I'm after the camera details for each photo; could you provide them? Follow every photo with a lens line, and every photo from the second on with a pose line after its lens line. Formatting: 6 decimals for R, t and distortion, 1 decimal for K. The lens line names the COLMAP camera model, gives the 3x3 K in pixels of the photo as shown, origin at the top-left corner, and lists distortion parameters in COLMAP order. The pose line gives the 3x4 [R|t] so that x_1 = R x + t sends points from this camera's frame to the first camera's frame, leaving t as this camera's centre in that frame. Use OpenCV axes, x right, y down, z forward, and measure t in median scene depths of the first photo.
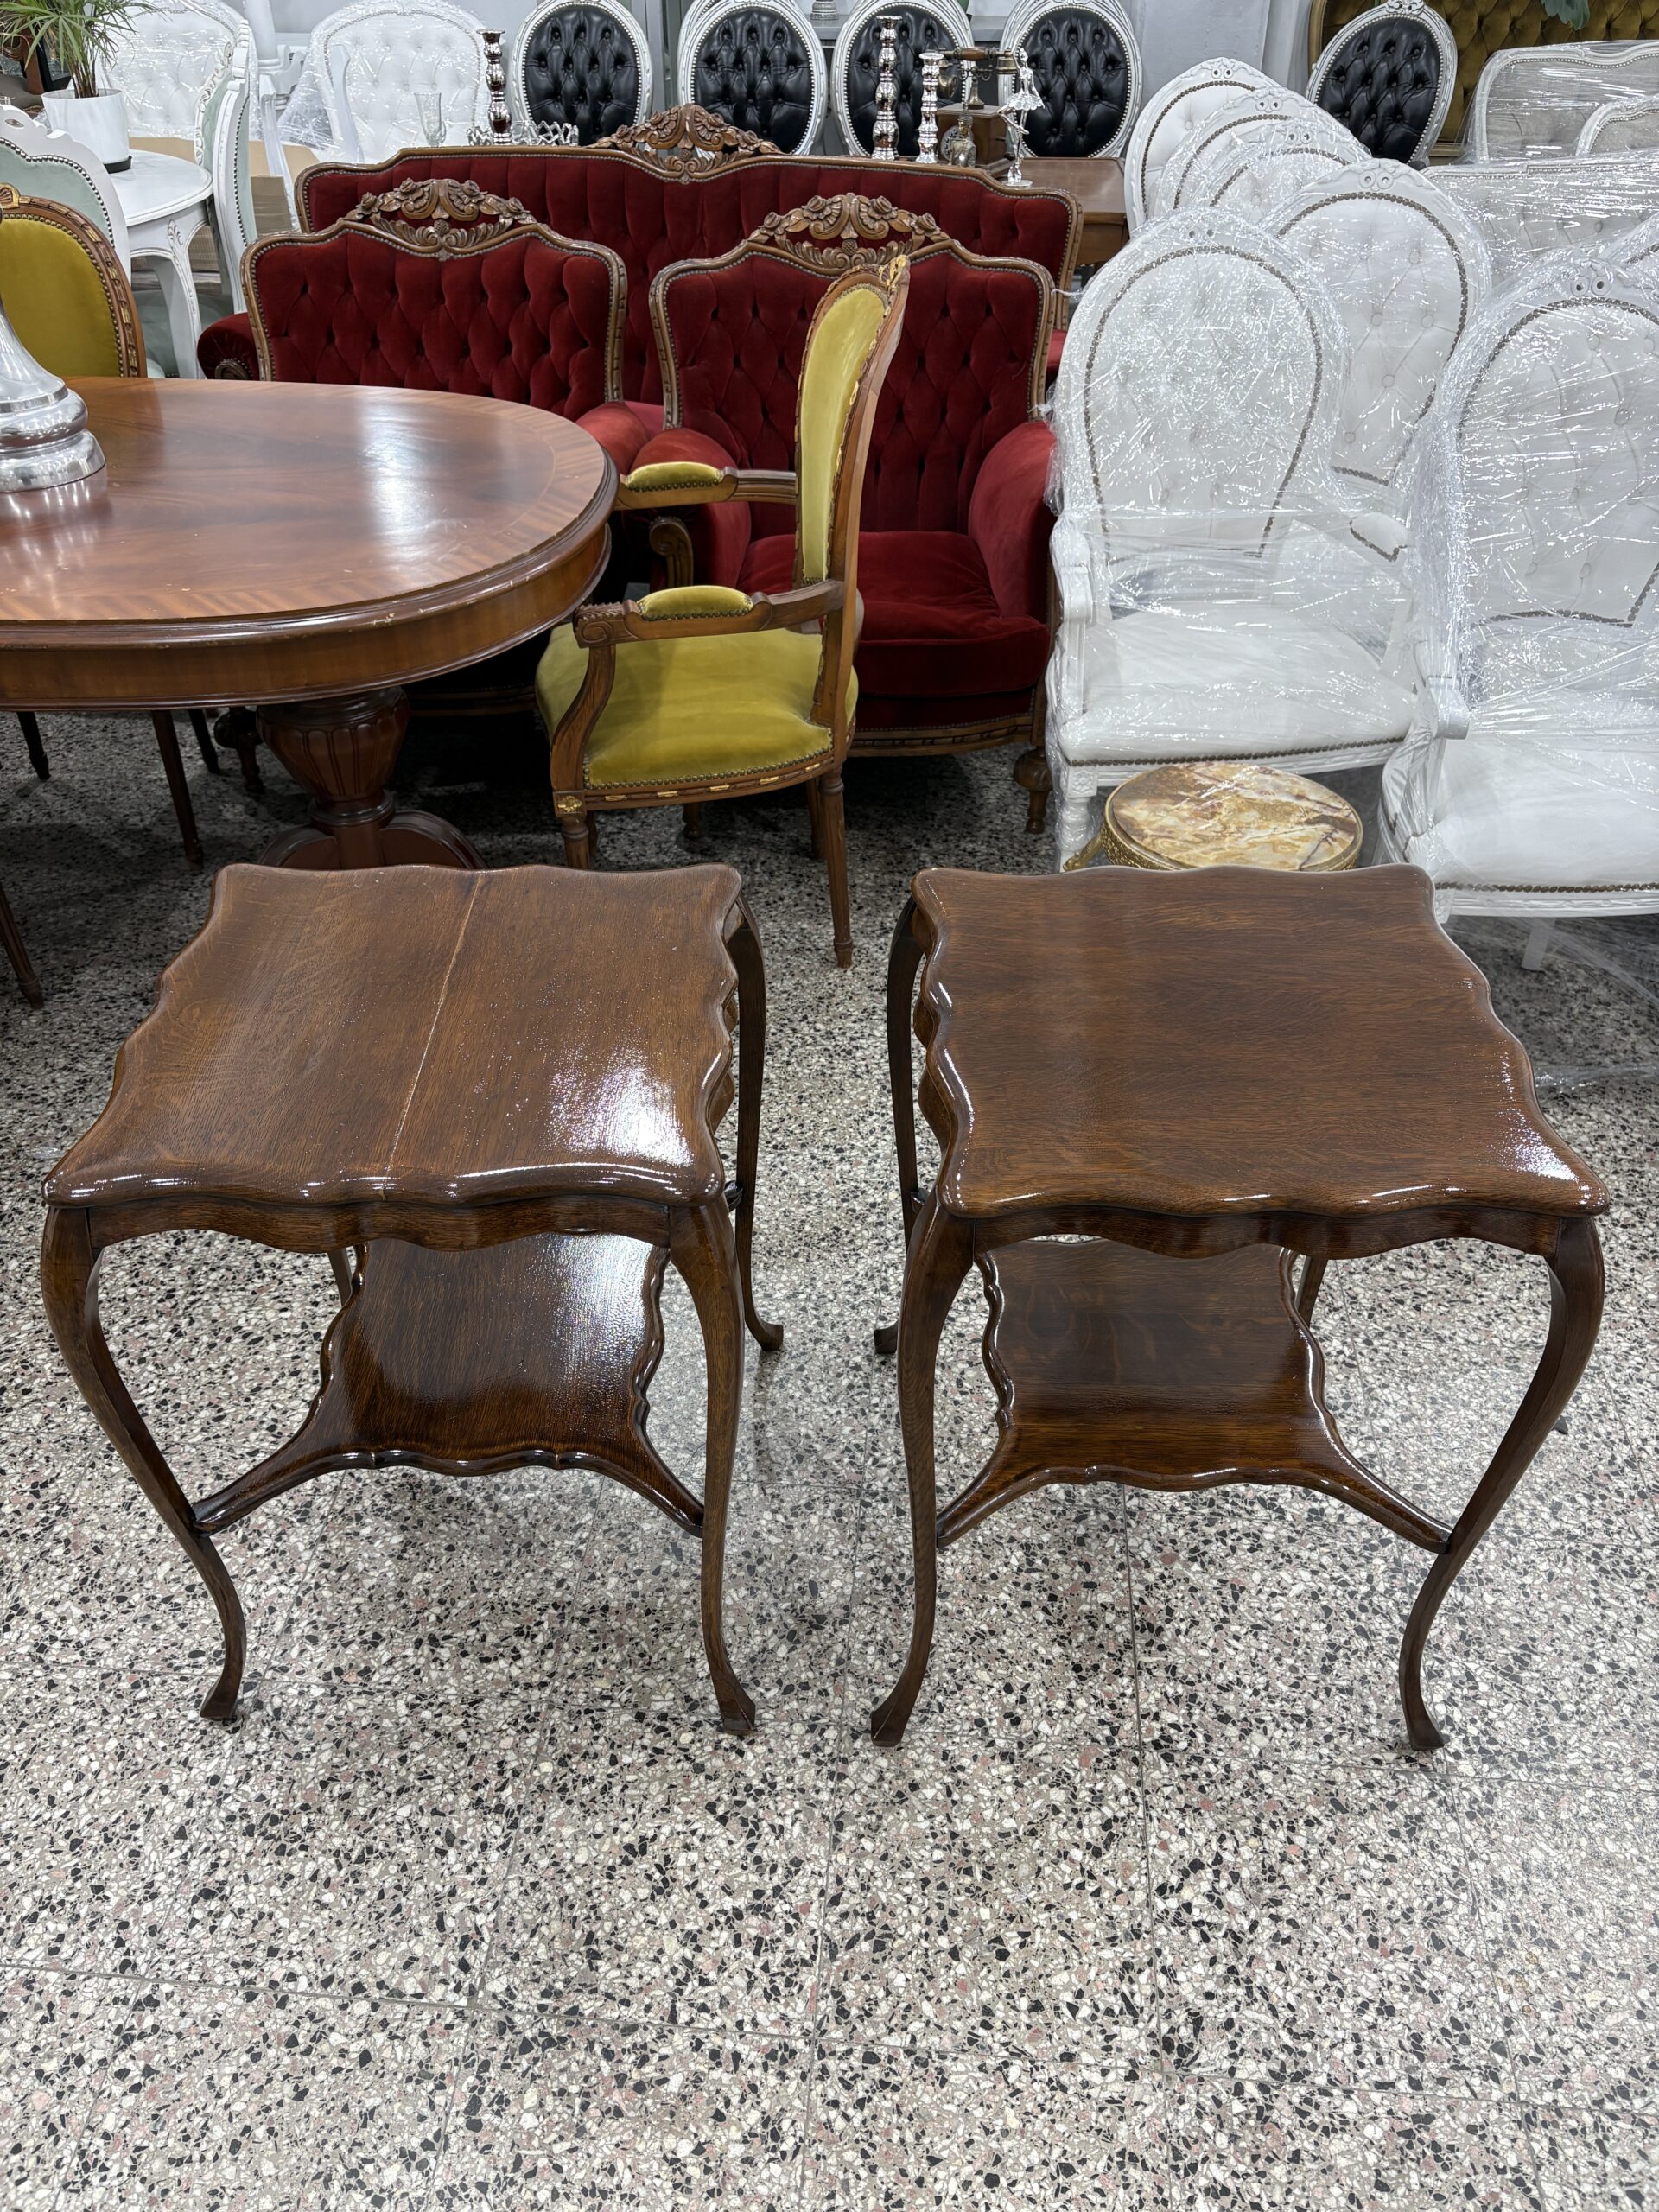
lens RADIAL K [[1683.1, 0, 825.1], [0, 1683.1, 1108.6], [0, 0, 1]] dist [0.028792, -0.017020]
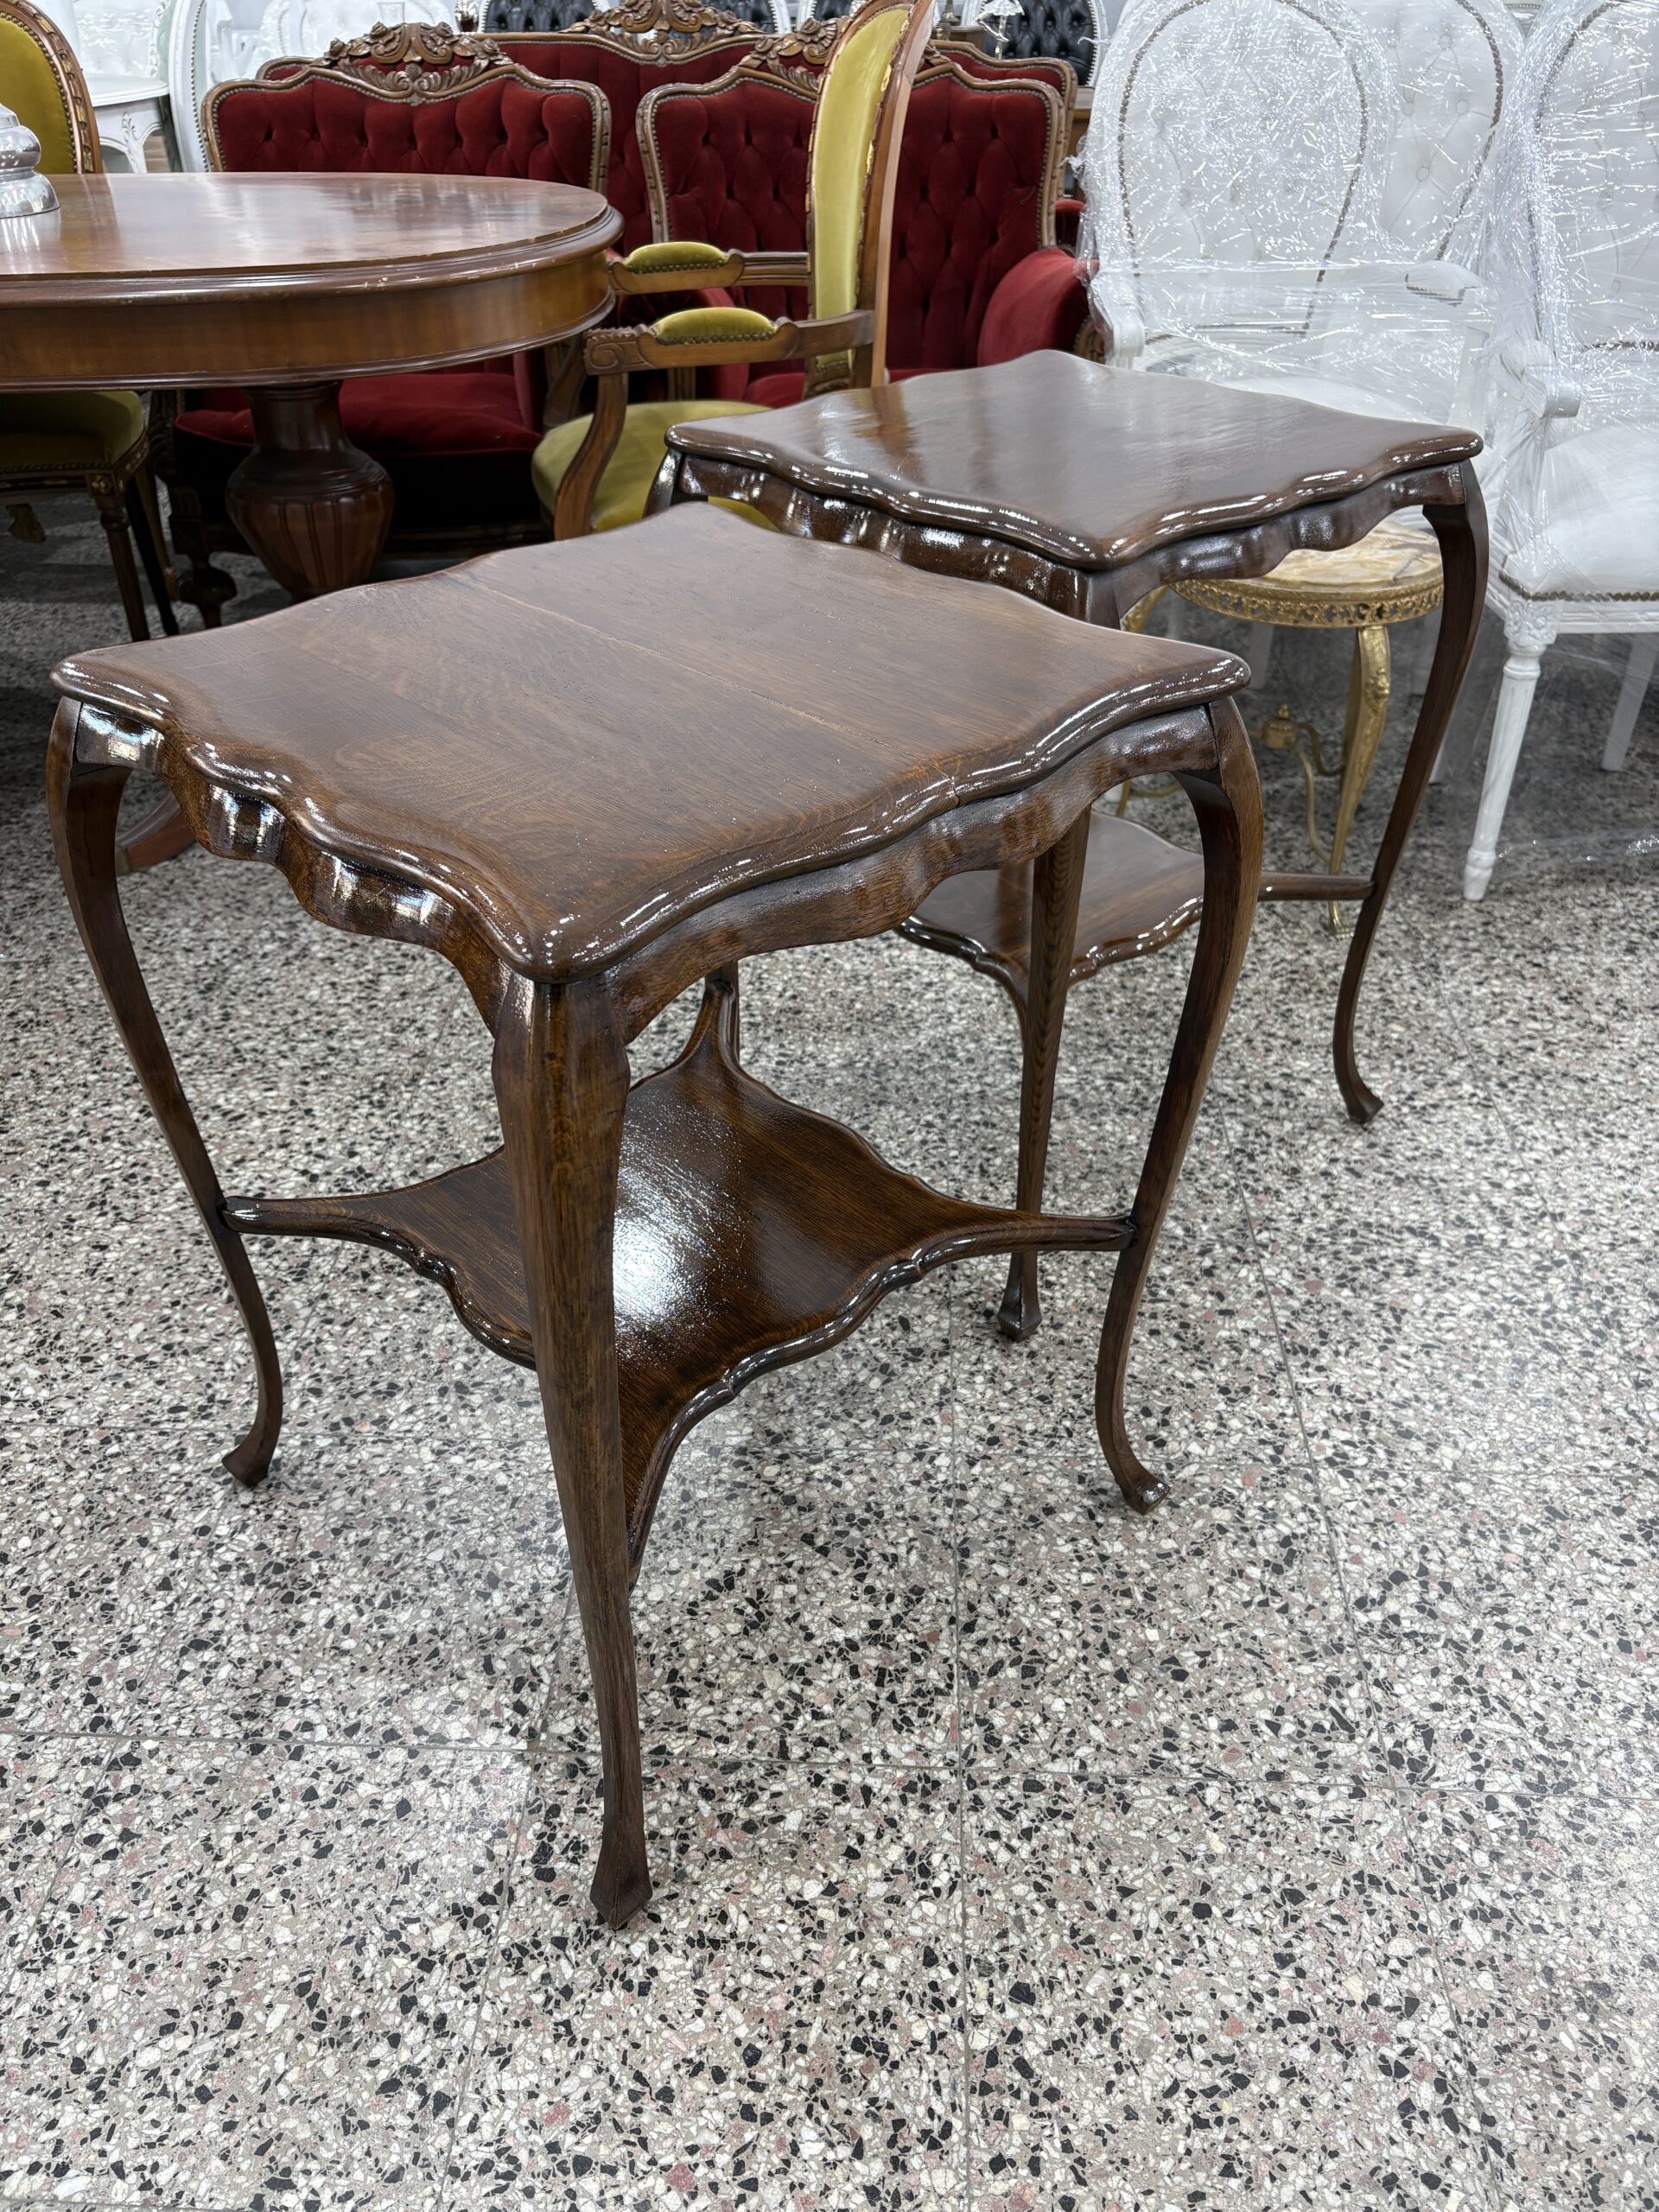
lens RADIAL K [[1683.1, 0, 821.8], [0, 1683.1, 1120.3], [0, 0, 1]] dist [0.028792, -0.017020]
pose [[0.999299, -0.027076, 0.025845, -0.071169], [0.028513, 0.997969, -0.056957, 0.237689], [-0.024251, 0.057654, 0.998042, 0.150337]]
